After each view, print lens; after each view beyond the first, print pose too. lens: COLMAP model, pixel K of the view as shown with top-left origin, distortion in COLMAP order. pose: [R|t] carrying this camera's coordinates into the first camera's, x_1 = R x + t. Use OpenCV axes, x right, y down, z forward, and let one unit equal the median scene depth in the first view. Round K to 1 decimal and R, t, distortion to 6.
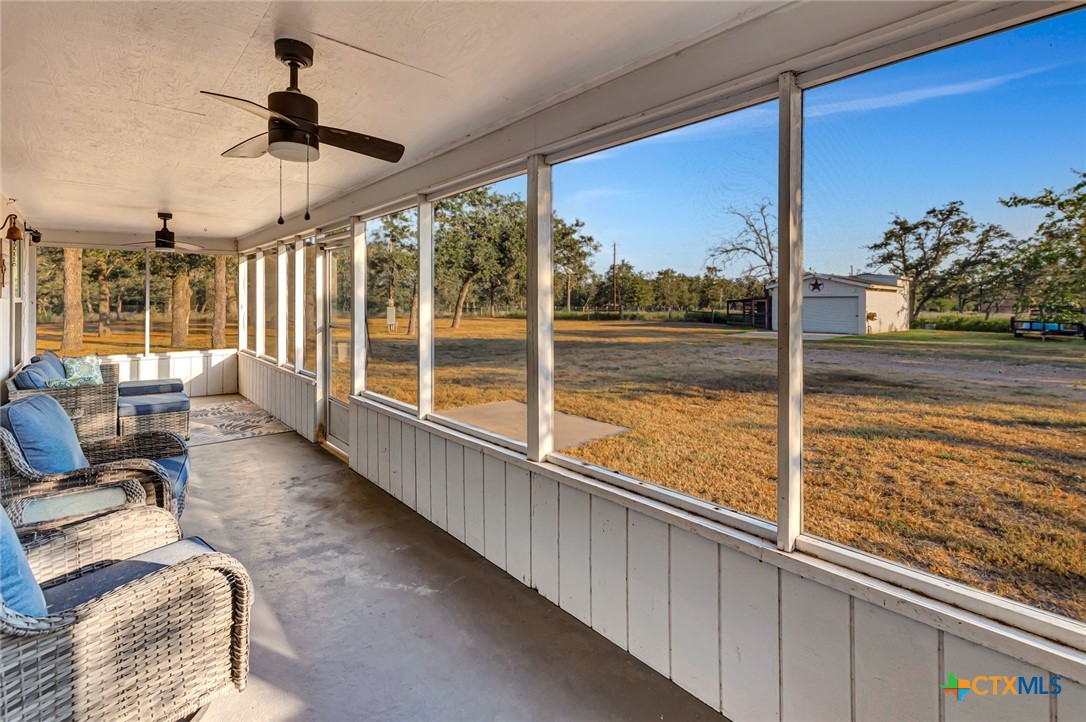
lens RADIAL K [[484.2, 0, 539.0], [0, 484.2, 299.7], [0, 0, 1]] dist [-0.000784, -0.001107]
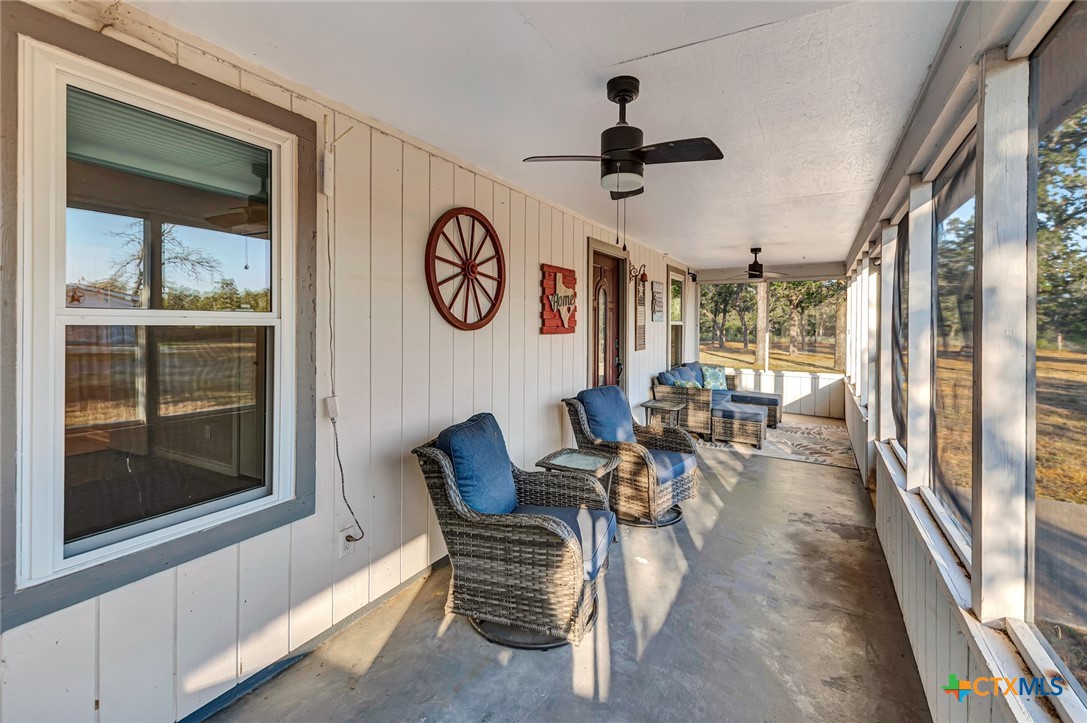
lens RADIAL K [[479.9, 0, 545.9], [0, 479.9, 322.8], [0, 0, 1]] dist [-0.000124, 0.000014]
pose [[0.344489, 0.002509, -0.938787, 0.129056], [-0.008737, 0.999962, -0.000533, 0.003624], [0.938750, 0.008386, 0.344498, 0.142355]]
